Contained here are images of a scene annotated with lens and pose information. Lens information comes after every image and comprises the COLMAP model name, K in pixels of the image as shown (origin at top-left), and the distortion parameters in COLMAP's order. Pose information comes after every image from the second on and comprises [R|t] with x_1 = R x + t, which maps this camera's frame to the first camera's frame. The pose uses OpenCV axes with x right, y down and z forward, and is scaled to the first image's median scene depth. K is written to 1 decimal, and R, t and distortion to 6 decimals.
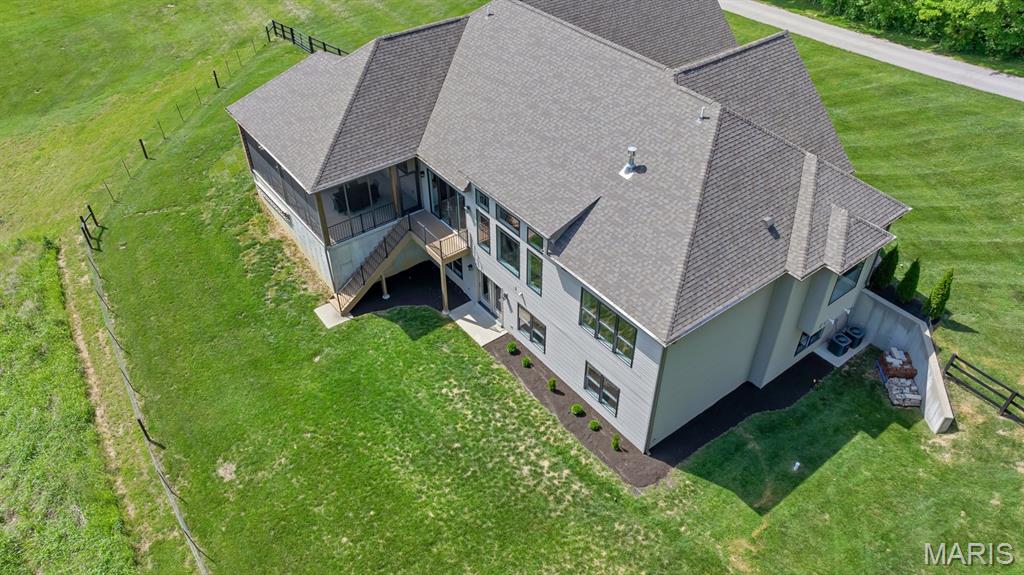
lens RADIAL K [[727.0, 0, 512.0], [0, 727.0, 287.5], [0, 0, 1]] dist [-0.005903, 0.000667]
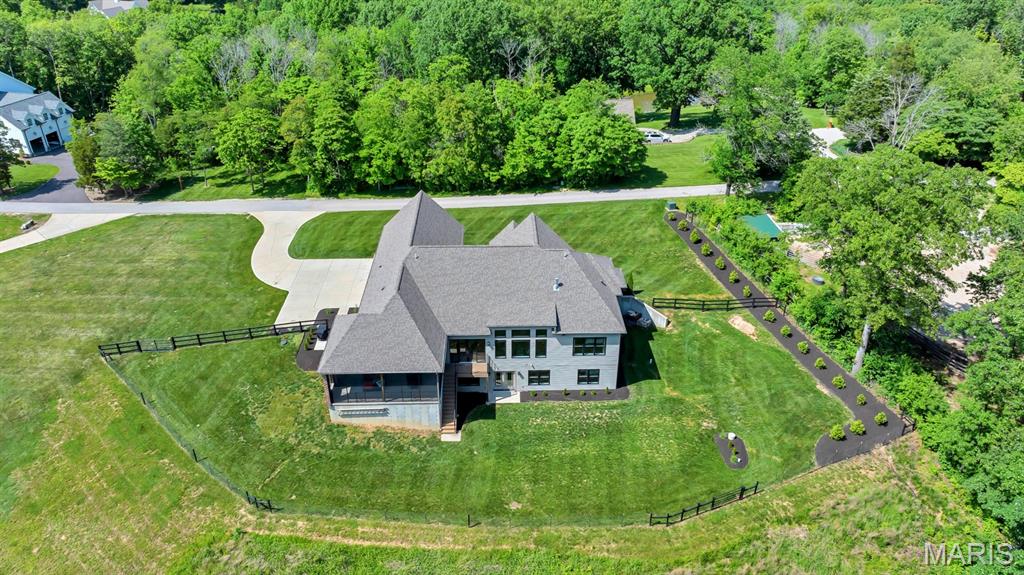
lens RADIAL K [[746.6, 0, 512.0], [0, 746.6, 287.5], [0, 0, 1]] dist [0.007513, 0.006647]
pose [[0.584051, -0.404414, 0.703800, -1.541094], [0.522968, 0.850590, 0.054774, -0.348842], [-0.620797, 0.336074, 0.708284, -0.591591]]
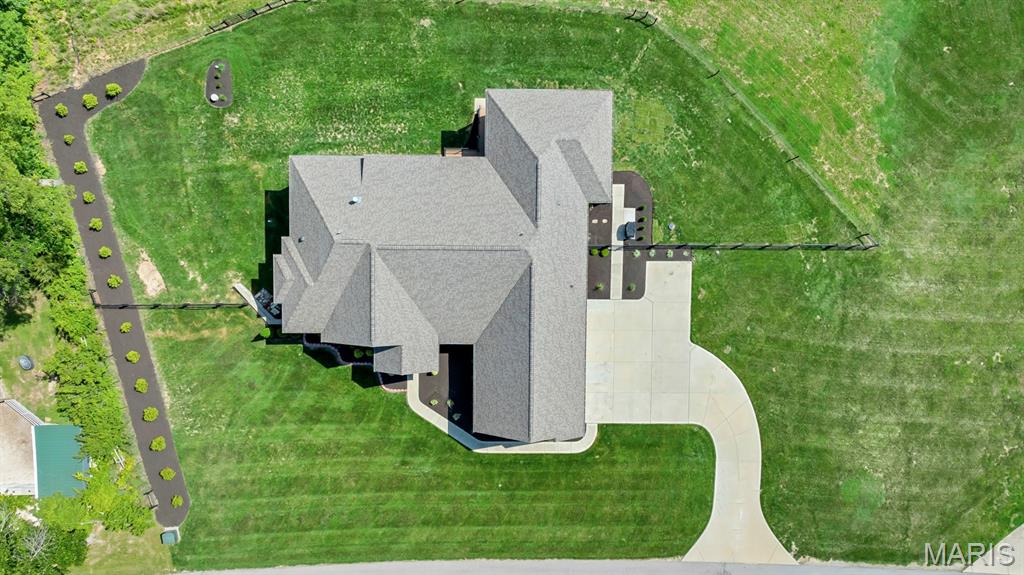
lens RADIAL K [[727.0, 0, 512.0], [0, 727.0, 287.5], [0, 0, 1]] dist [-0.005903, 0.000667]
pose [[-0.611311, 0.790792, 0.030788, 0.019131], [-0.510800, -0.423984, 0.747878, -1.871237], [0.604469, 0.441459, 0.663122, 0.034952]]
